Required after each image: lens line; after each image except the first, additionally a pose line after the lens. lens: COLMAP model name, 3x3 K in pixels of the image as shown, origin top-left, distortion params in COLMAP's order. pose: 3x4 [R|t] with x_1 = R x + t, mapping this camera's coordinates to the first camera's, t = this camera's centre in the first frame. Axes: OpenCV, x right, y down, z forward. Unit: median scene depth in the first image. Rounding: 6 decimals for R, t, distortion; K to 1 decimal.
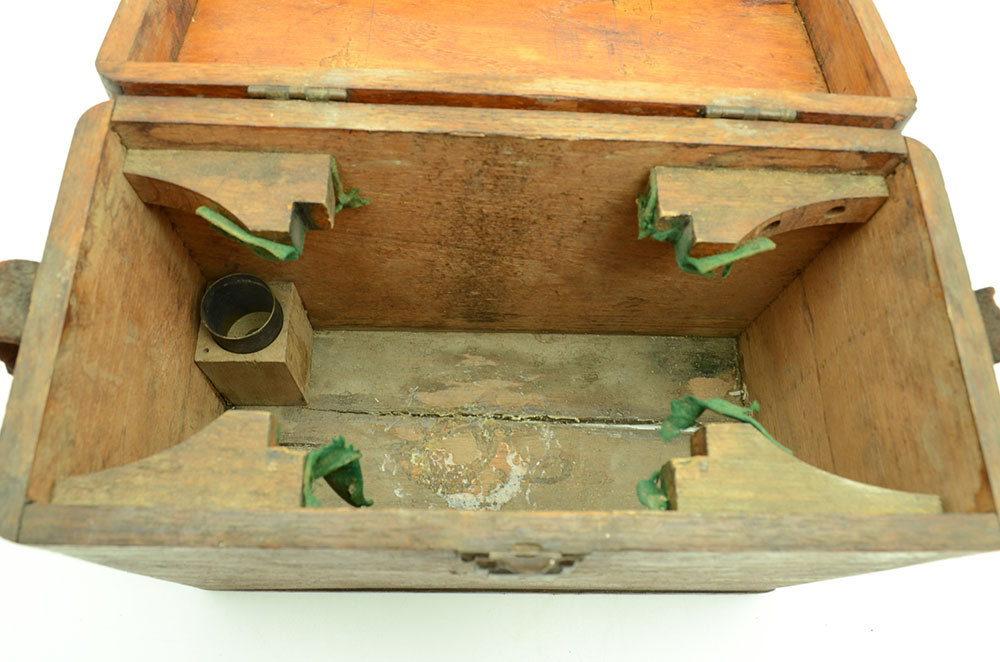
lens RADIAL K [[769.1, 0, 504.6], [0, 769.1, 331.1], [0, 0, 1]] dist [-0.005922, -0.002474]
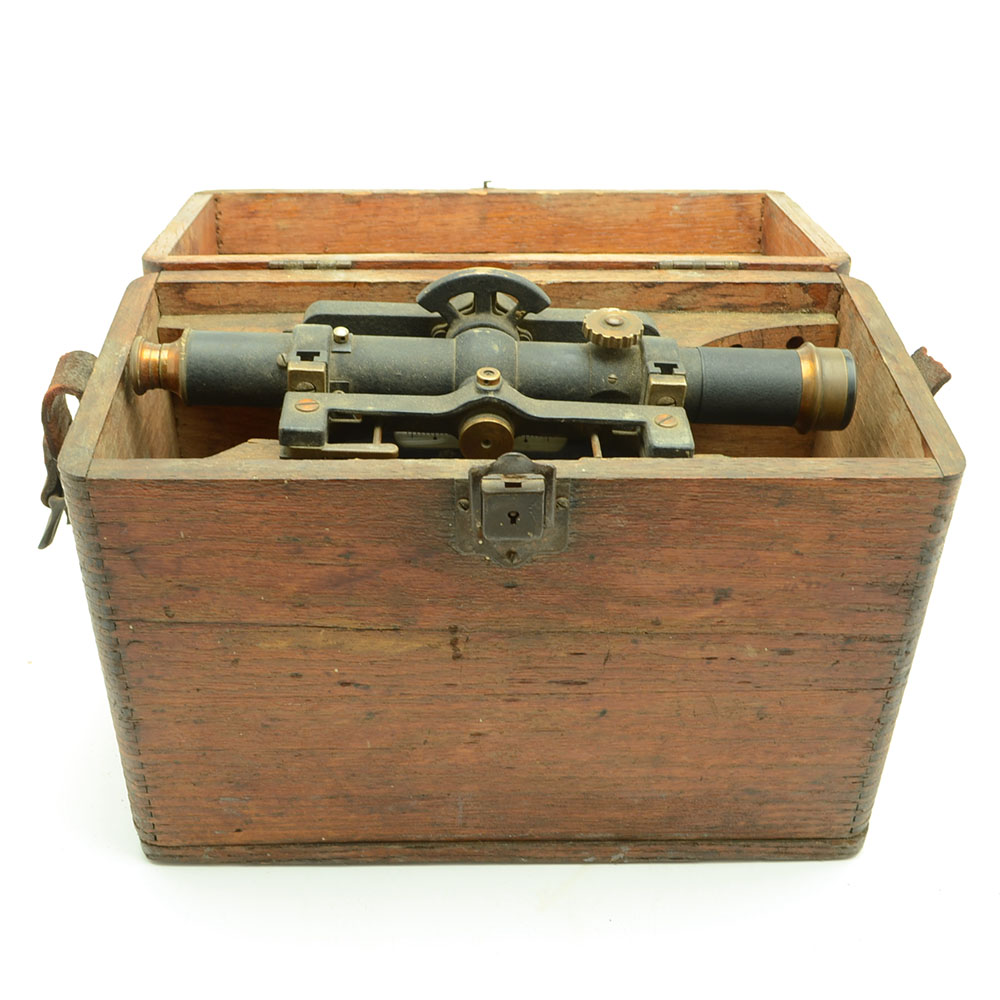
lens RADIAL K [[1332.7, 0, 497.6], [0, 1332.7, 500.2], [0, 0, 1]] dist [0.002426, 0.000000]
pose [[0.998026, -0.060970, -0.015068, 0.028150], [0.044471, 0.855455, -0.515965, 1.060792], [0.044349, 0.514276, 0.856477, -0.556177]]
